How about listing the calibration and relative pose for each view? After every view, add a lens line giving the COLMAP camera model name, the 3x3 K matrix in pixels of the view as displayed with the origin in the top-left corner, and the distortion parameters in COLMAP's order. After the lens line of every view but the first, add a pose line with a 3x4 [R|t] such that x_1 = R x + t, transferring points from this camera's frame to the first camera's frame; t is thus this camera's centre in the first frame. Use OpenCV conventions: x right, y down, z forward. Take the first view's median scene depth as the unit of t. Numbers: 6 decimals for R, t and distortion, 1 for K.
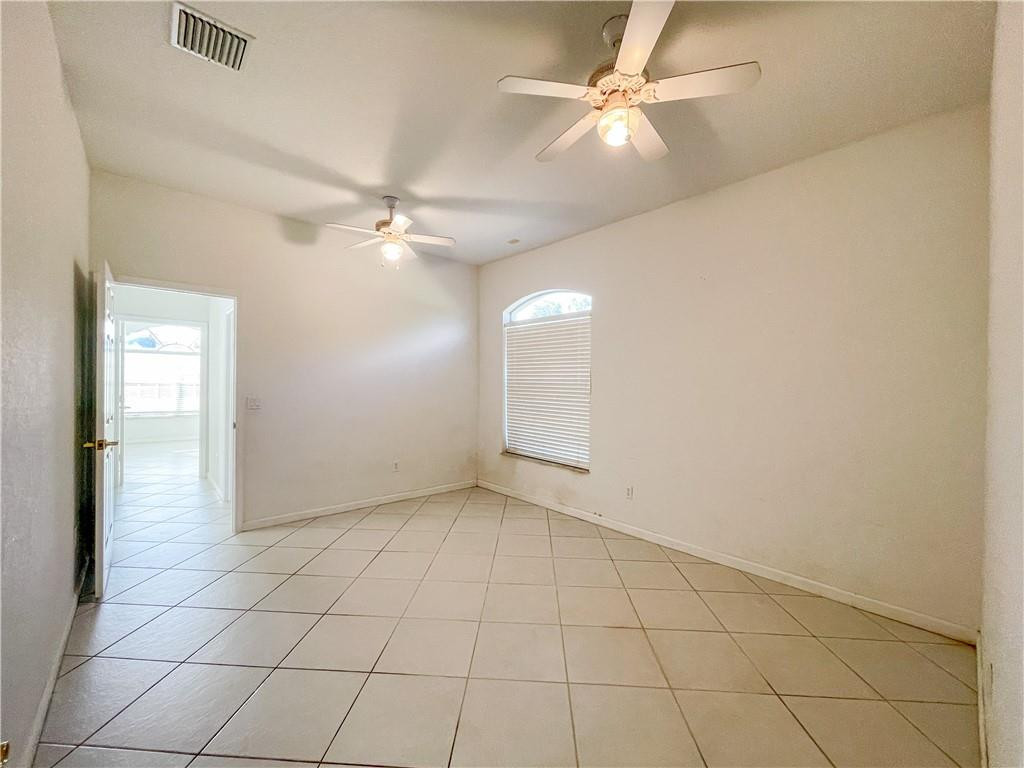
lens RADIAL K [[412.0, 0, 509.1], [0, 412.0, 384.9], [0, 0, 1]] dist [-0.000716, -0.000492]
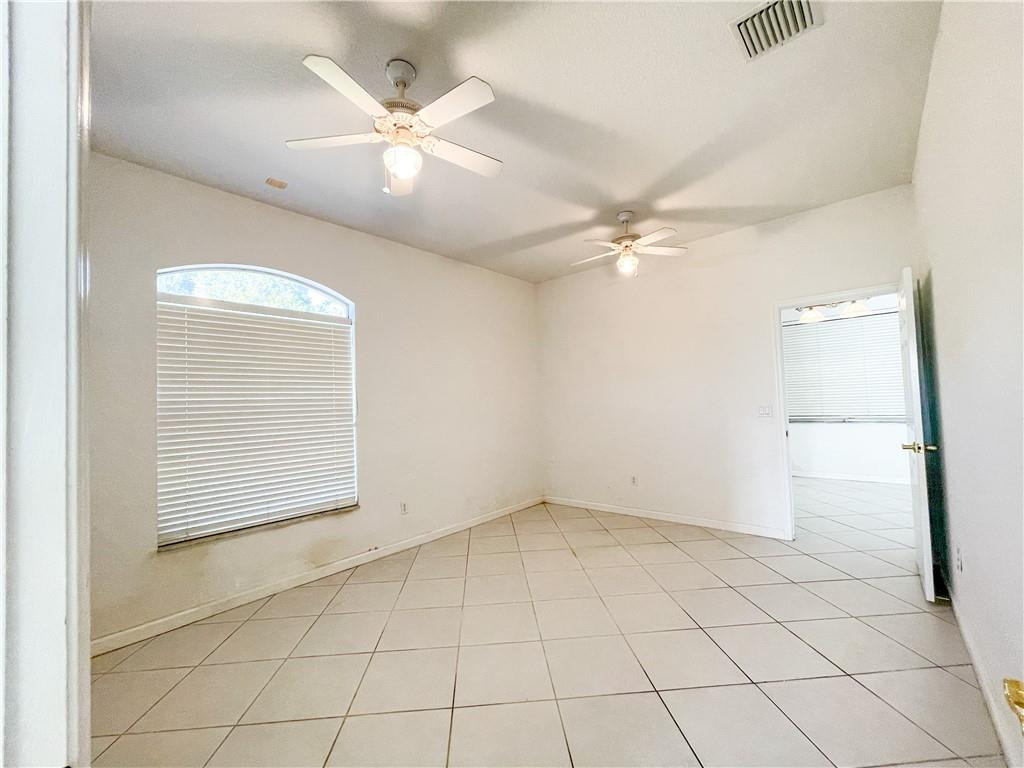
lens RADIAL K [[418.0, 0, 506.5], [0, 418.0, 385.4], [0, 0, 1]] dist [0.000749, -0.000520]
pose [[-0.138921, 0.028006, 0.989907, -0.698032], [0.022465, 0.999432, -0.025123, -0.014566], [-0.990049, 0.018749, -0.139471, 0.777040]]
